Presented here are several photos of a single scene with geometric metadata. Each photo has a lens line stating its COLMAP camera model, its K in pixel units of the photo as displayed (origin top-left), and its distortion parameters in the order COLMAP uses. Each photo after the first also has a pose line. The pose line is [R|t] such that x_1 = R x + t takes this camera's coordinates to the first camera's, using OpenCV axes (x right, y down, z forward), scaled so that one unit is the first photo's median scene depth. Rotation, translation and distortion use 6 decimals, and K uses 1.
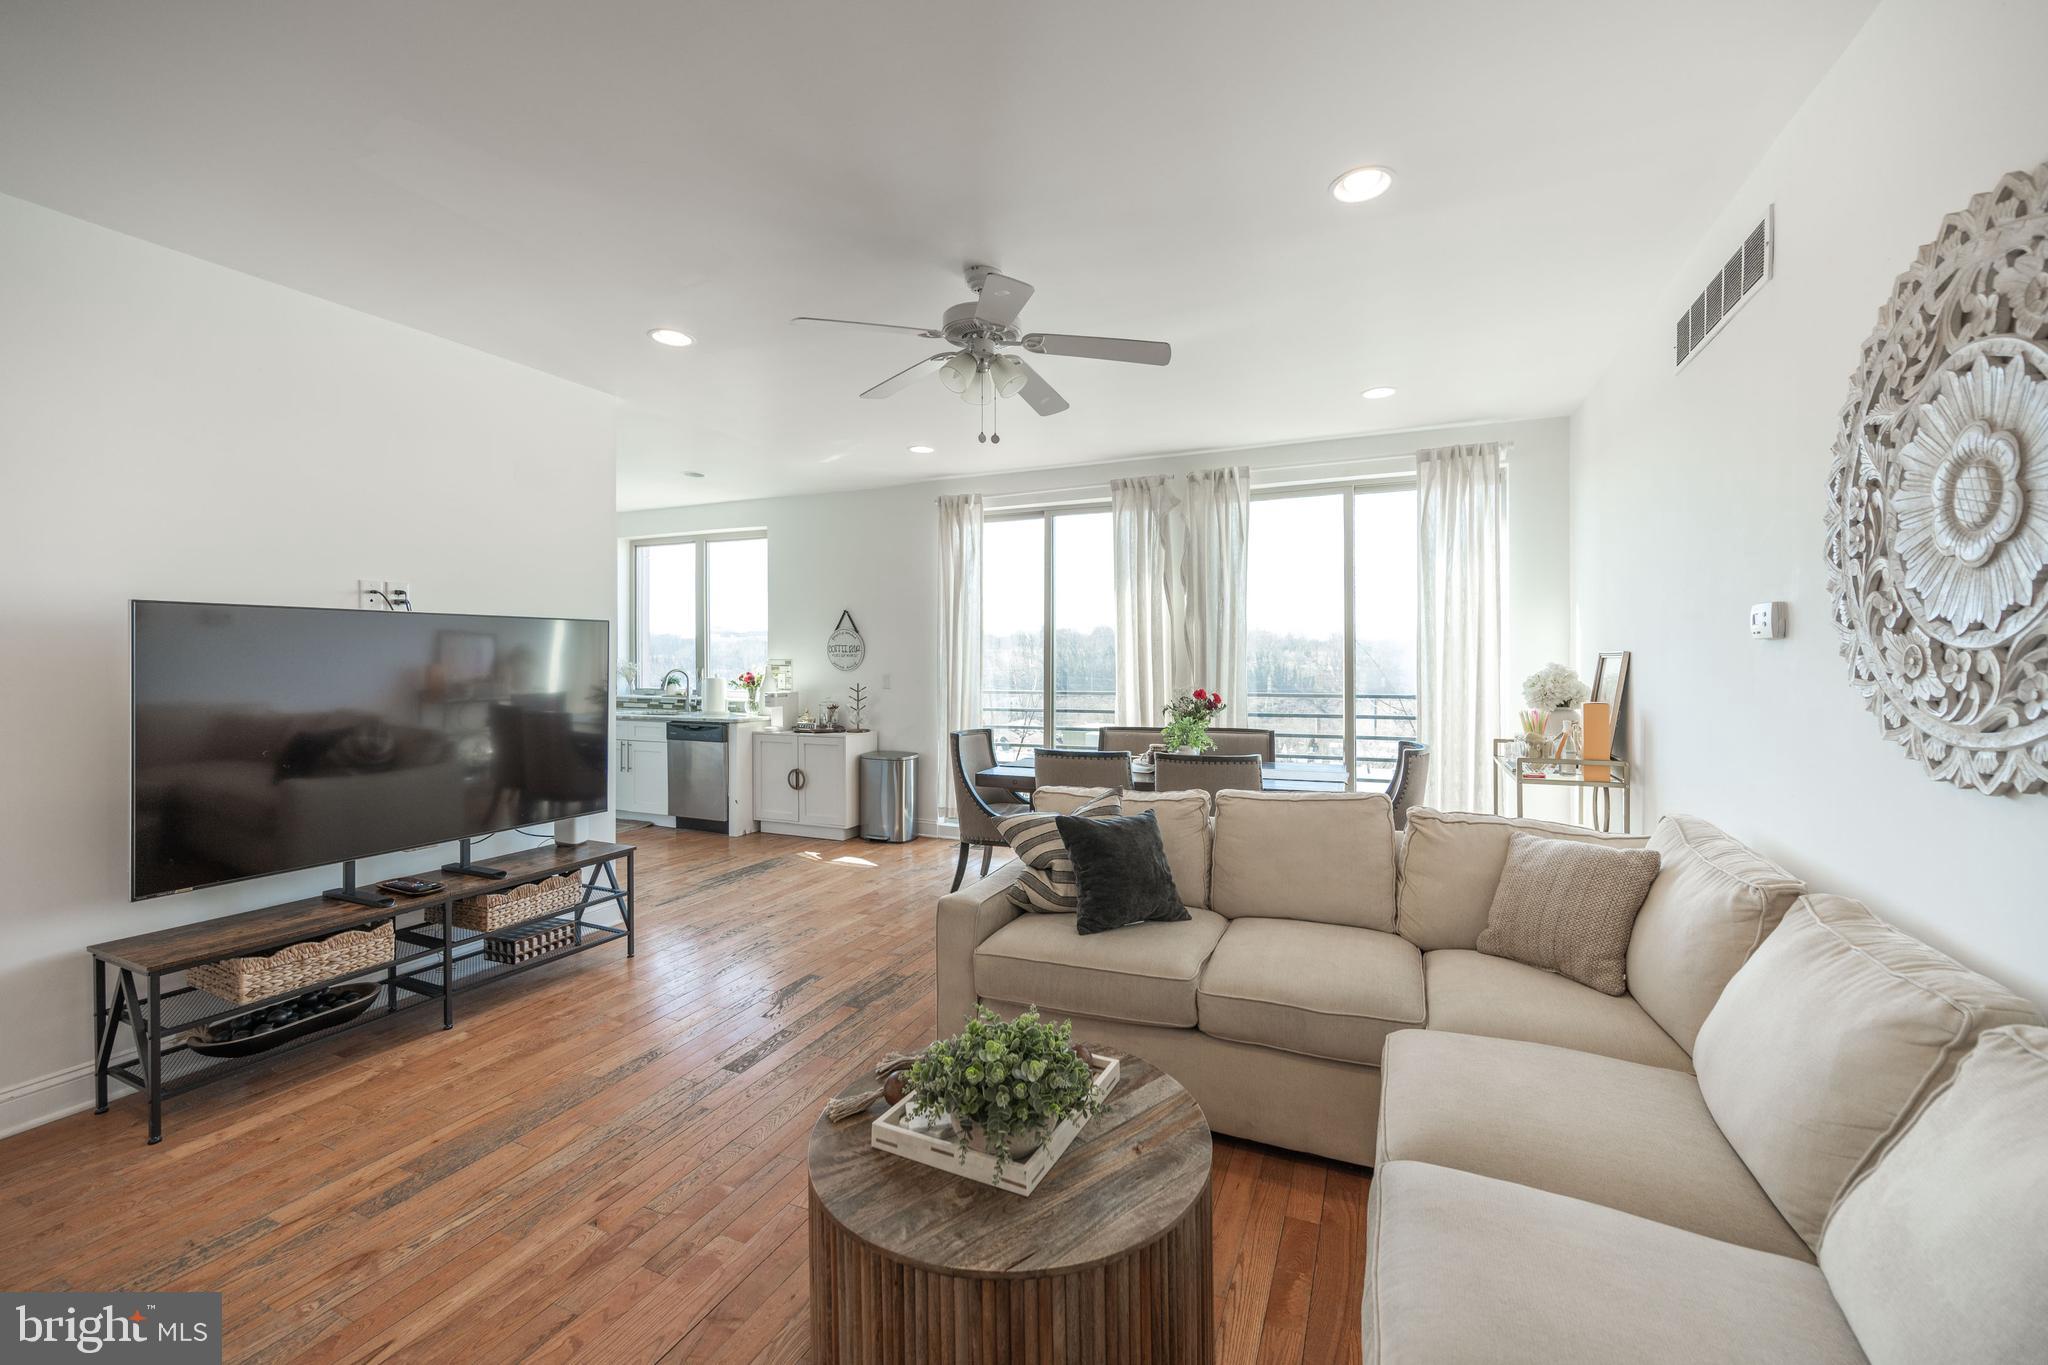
lens RADIAL K [[815.1, 0, 1037.6], [0, 815.1, 658.5], [0, 0, 1]] dist [0.003507, -0.001696]
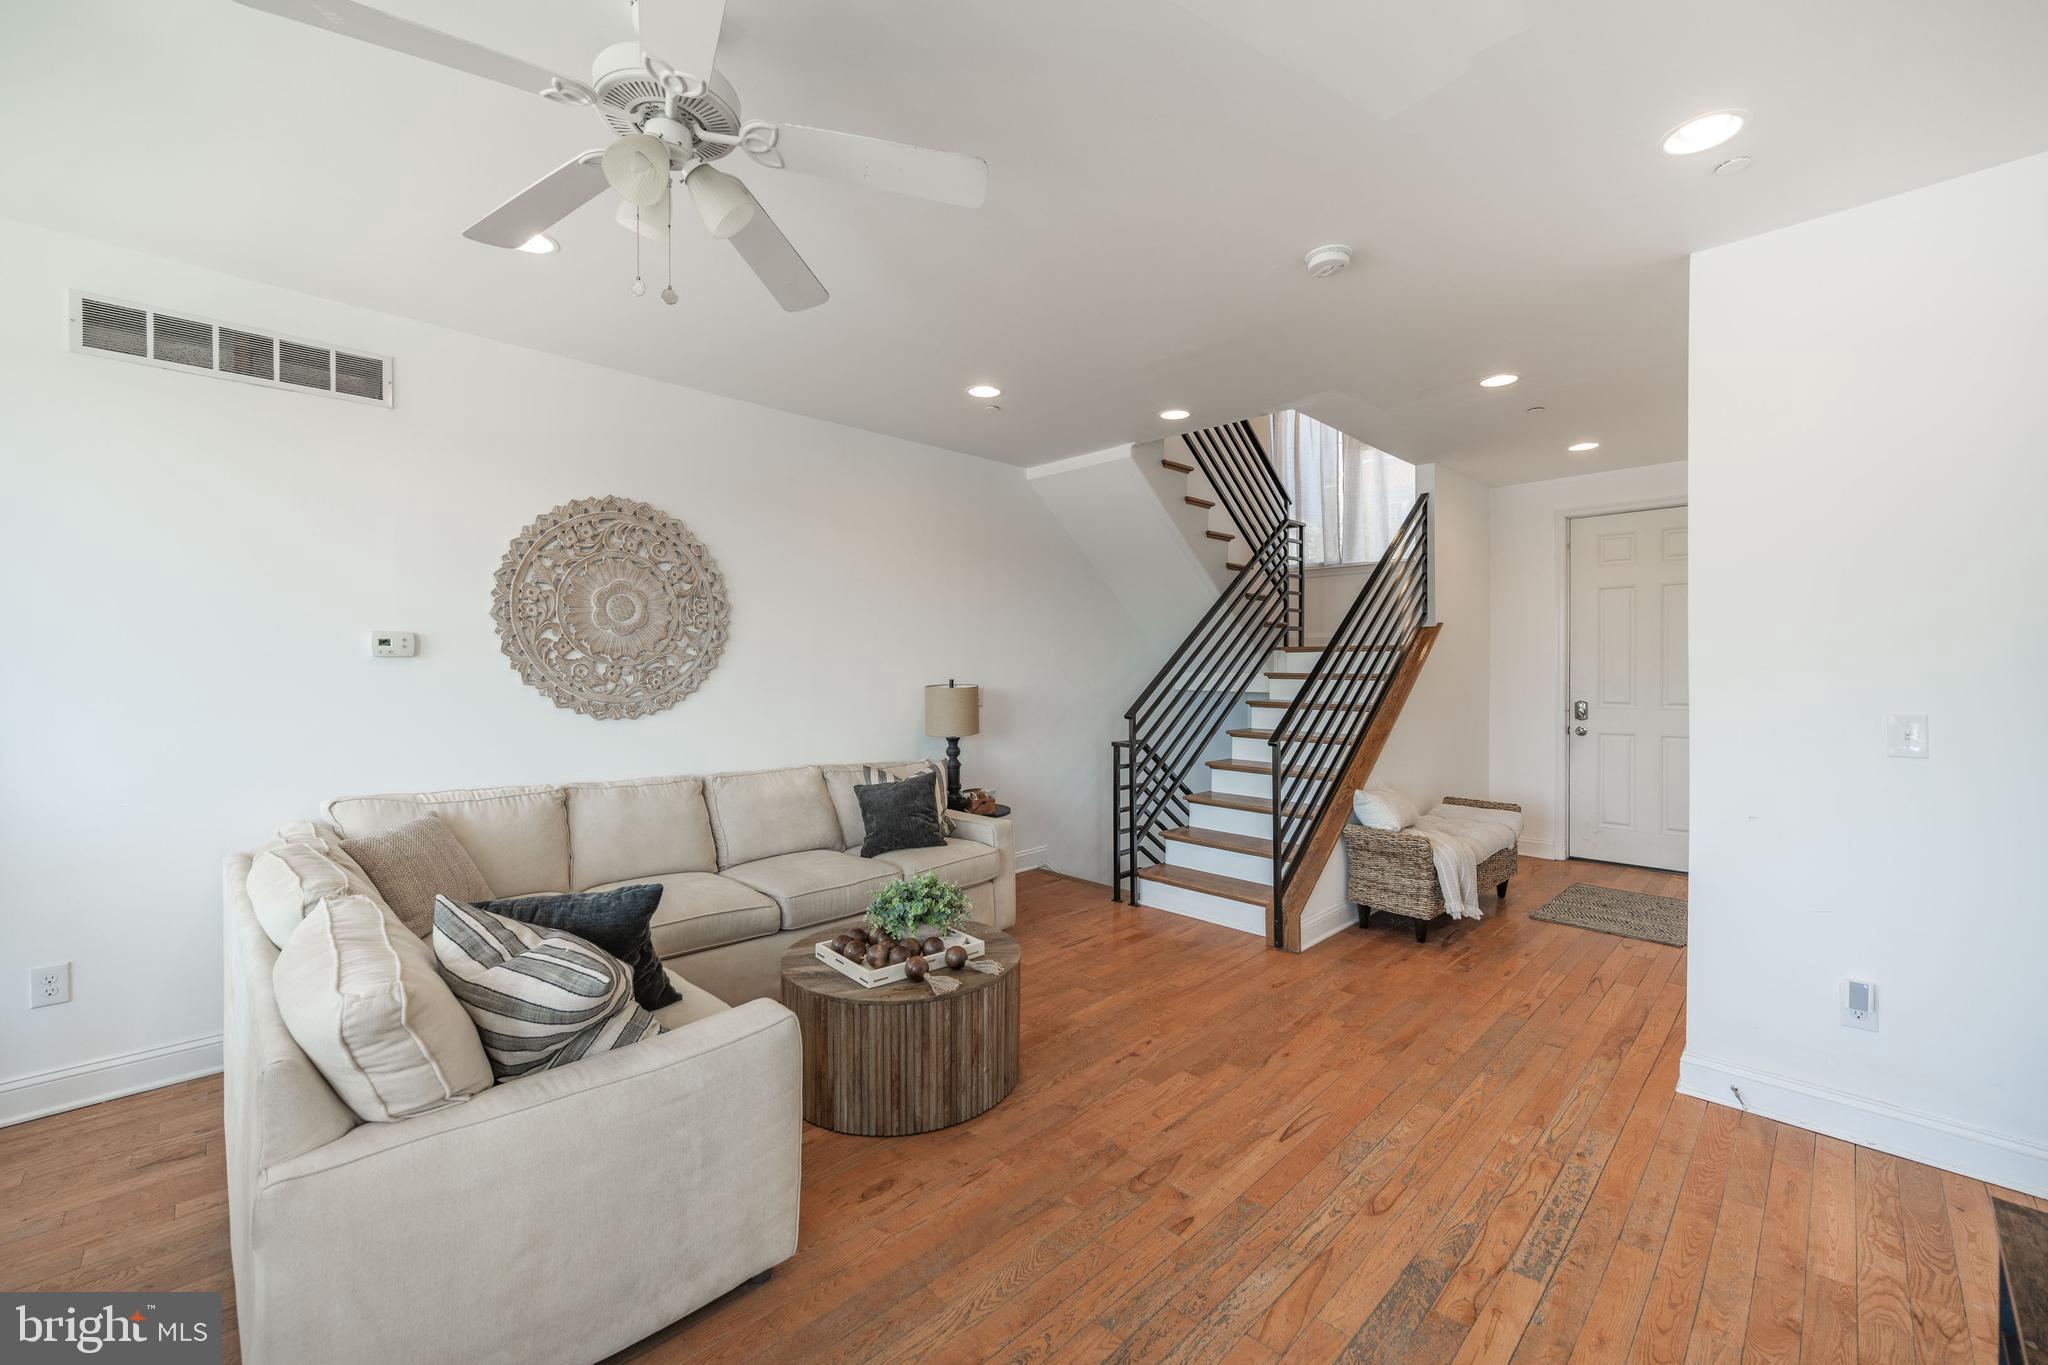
lens RADIAL K [[815.1, 0, 1040.3], [0, 815.1, 670.5], [0, 0, 1]] dist [0.003507, -0.001696]
pose [[-0.934090, -0.004765, 0.357005, -0.249741], [-0.003343, 0.999984, 0.004599, -0.003477], [-0.357021, 0.003103, -0.934091, 0.693207]]
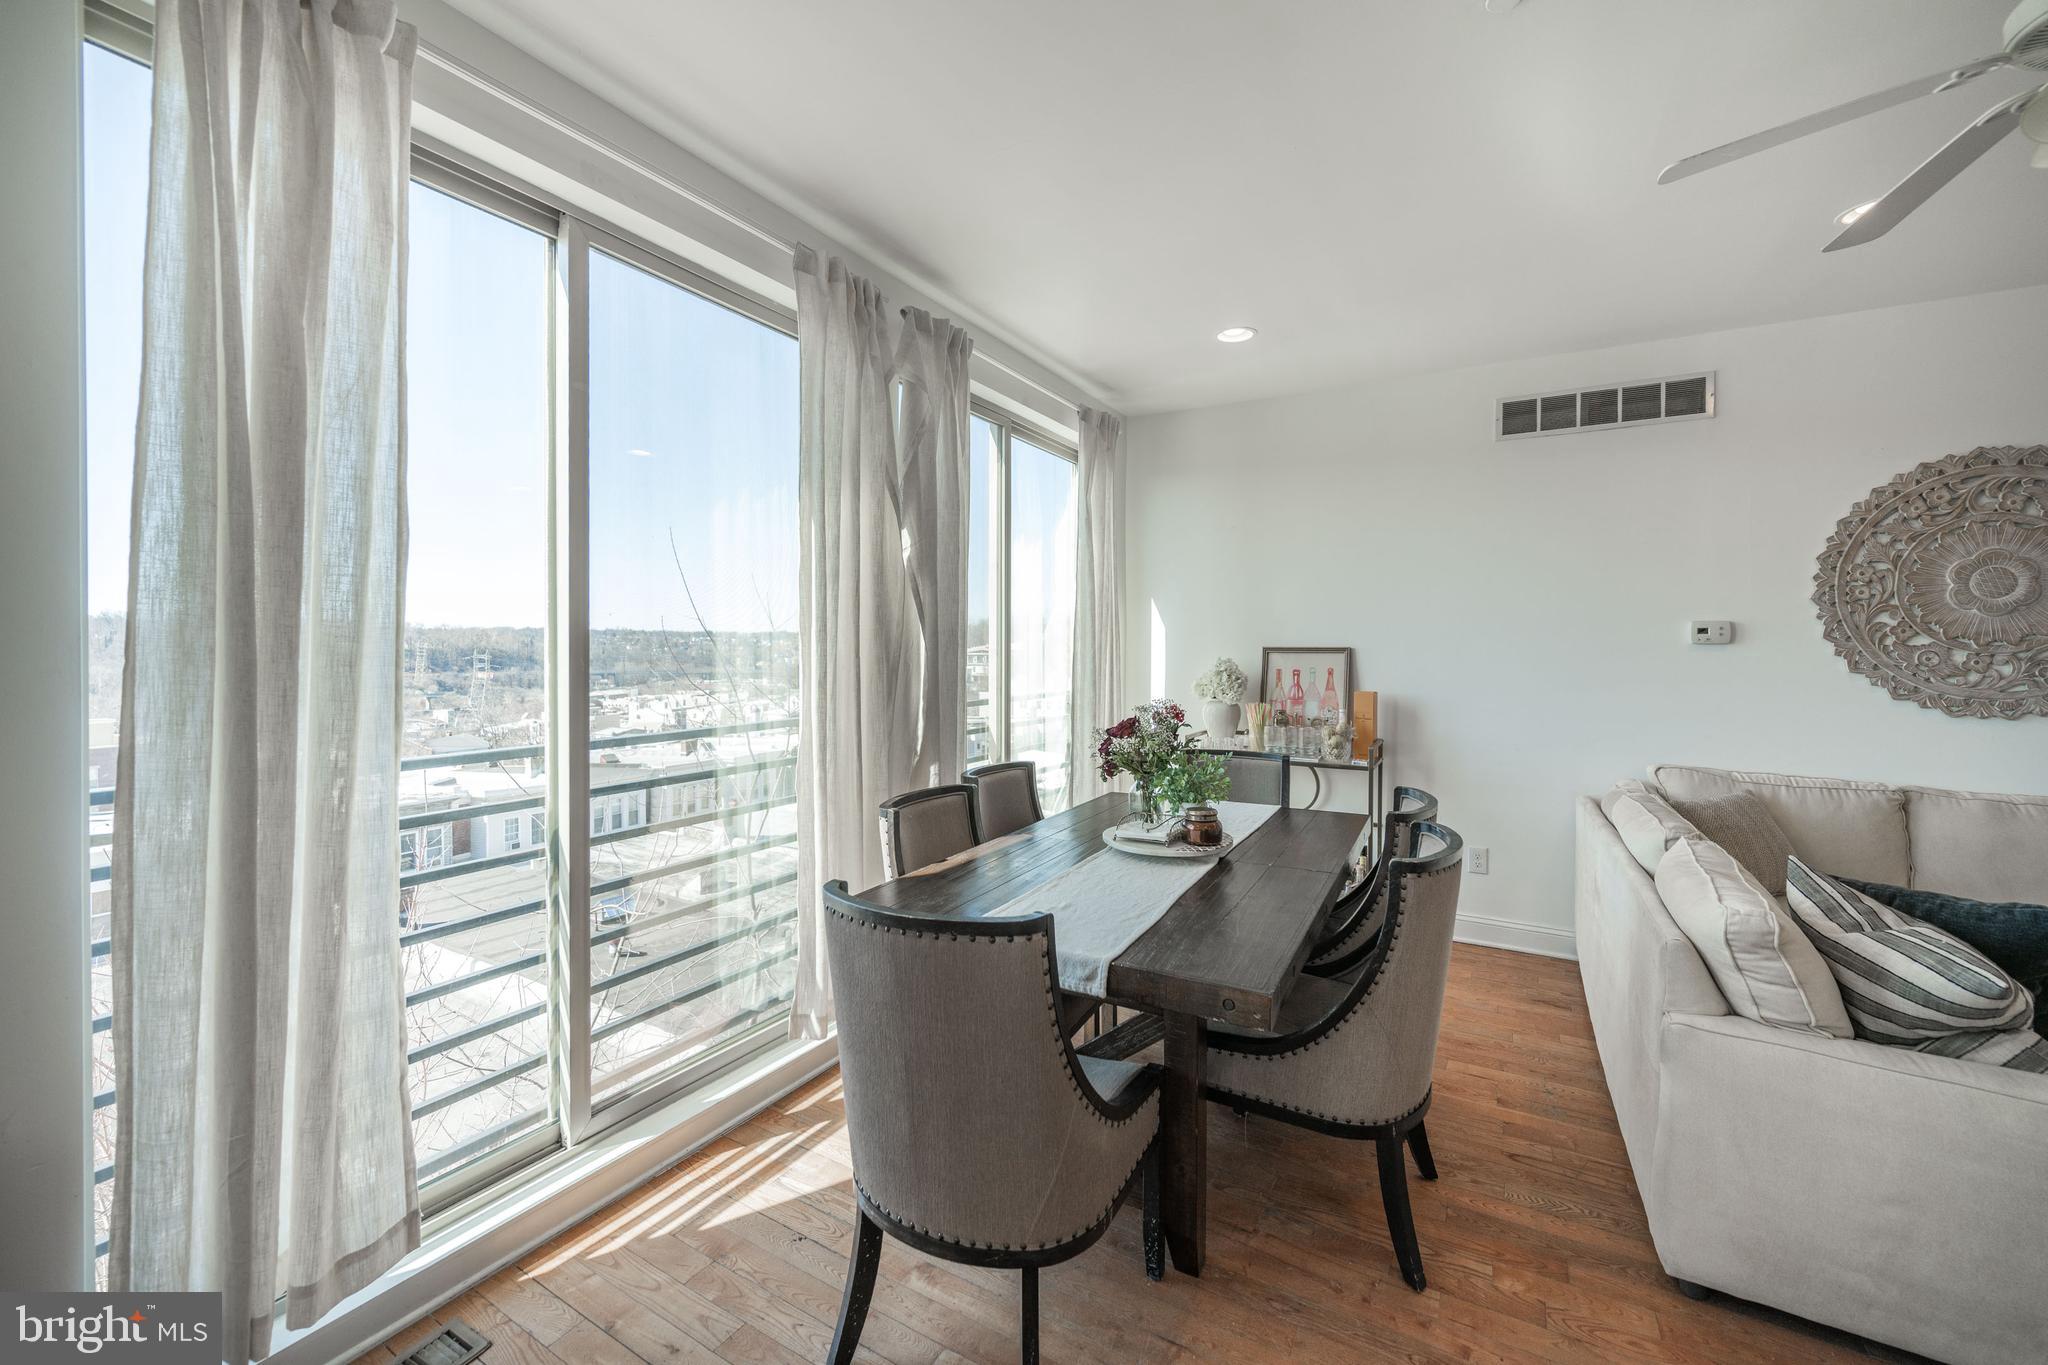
lens RADIAL K [[815.1, 0, 1034.0], [0, 815.1, 663.7], [0, 0, 1]] dist [0.003507, -0.001696]
pose [[0.115718, -0.017668, 0.993125, -0.301785], [-0.005248, 0.999817, 0.018398, -0.002804], [-0.993268, -0.007341, 0.115604, 0.758537]]
